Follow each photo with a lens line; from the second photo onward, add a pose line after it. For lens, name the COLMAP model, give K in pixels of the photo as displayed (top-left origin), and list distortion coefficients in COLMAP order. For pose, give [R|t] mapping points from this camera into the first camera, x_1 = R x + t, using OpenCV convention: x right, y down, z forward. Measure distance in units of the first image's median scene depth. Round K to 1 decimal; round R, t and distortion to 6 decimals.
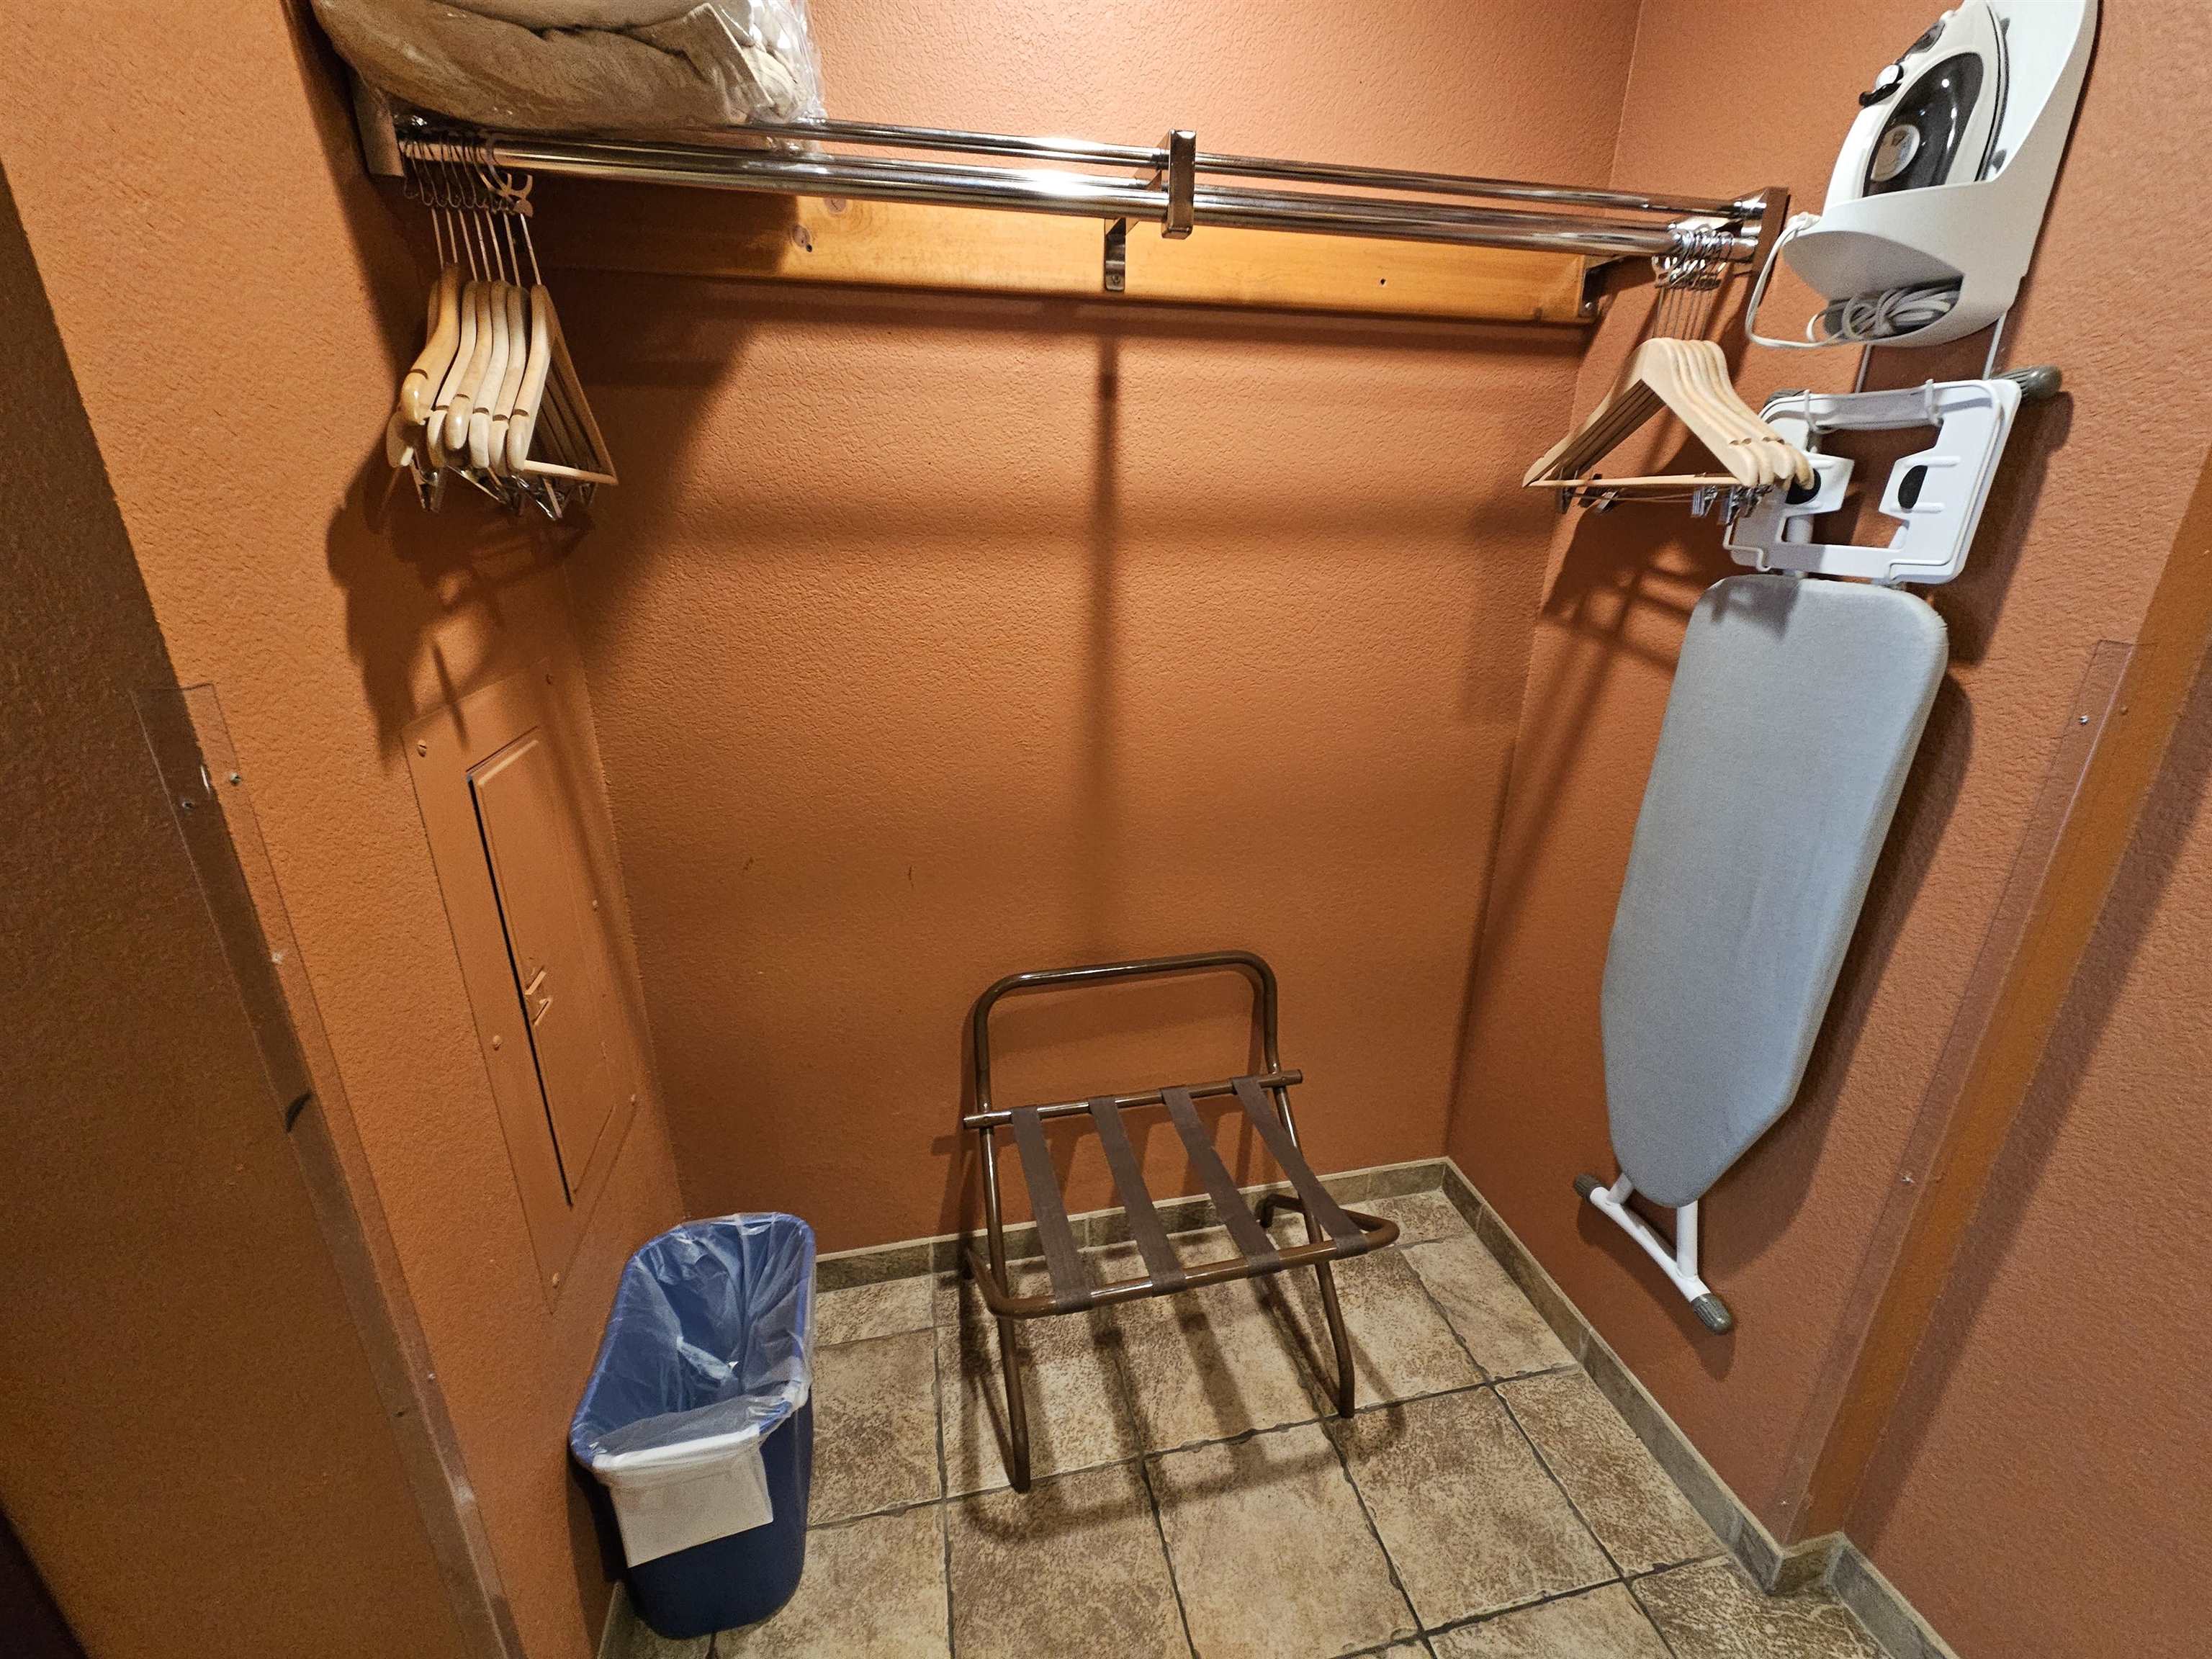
lens RADIAL K [[880.0, 0, 1096.6], [0, 880.0, 837.8], [0, 0, 1]] dist [-0.008227, -0.000656]
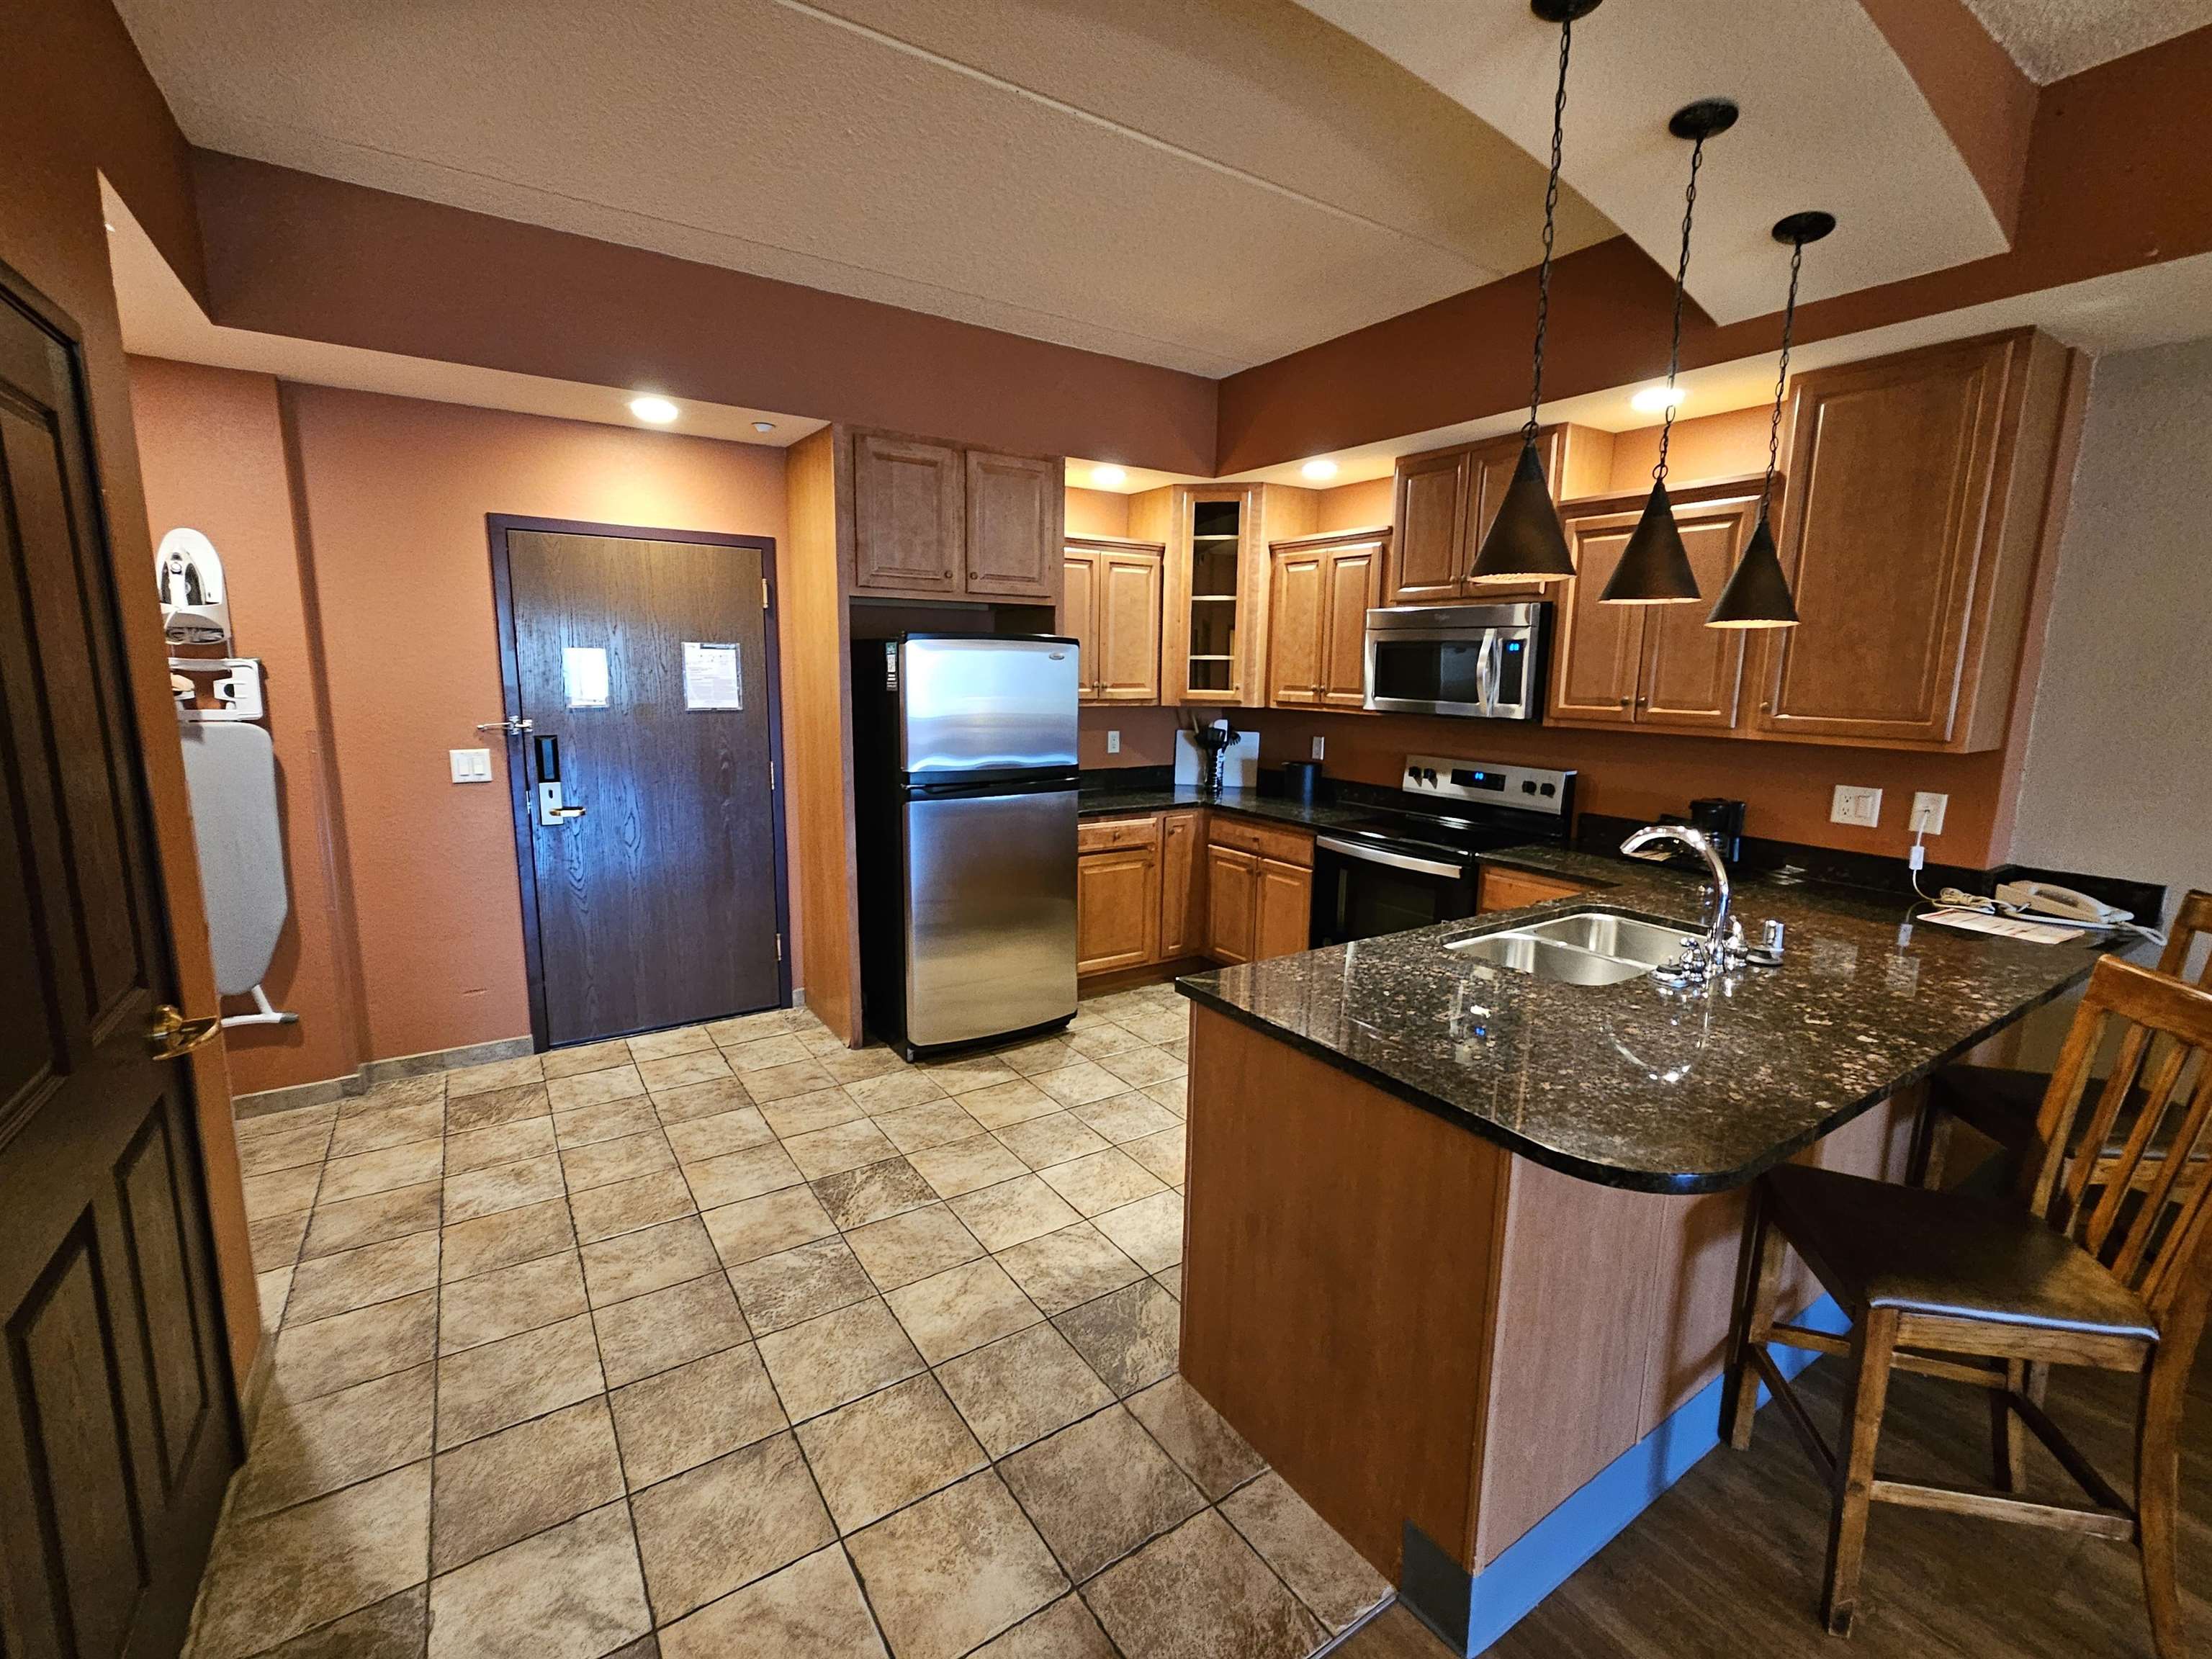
lens RADIAL K [[906.2, 0, 1092.0], [0, 906.2, 826.5], [0, 0, 1]] dist [0.002056, -0.000249]
pose [[-0.335696, -0.167990, 0.926870, -3.008194], [0.293143, 0.916478, 0.272278, 0.046296], [-0.895196, 0.363108, -0.258413, -0.675141]]
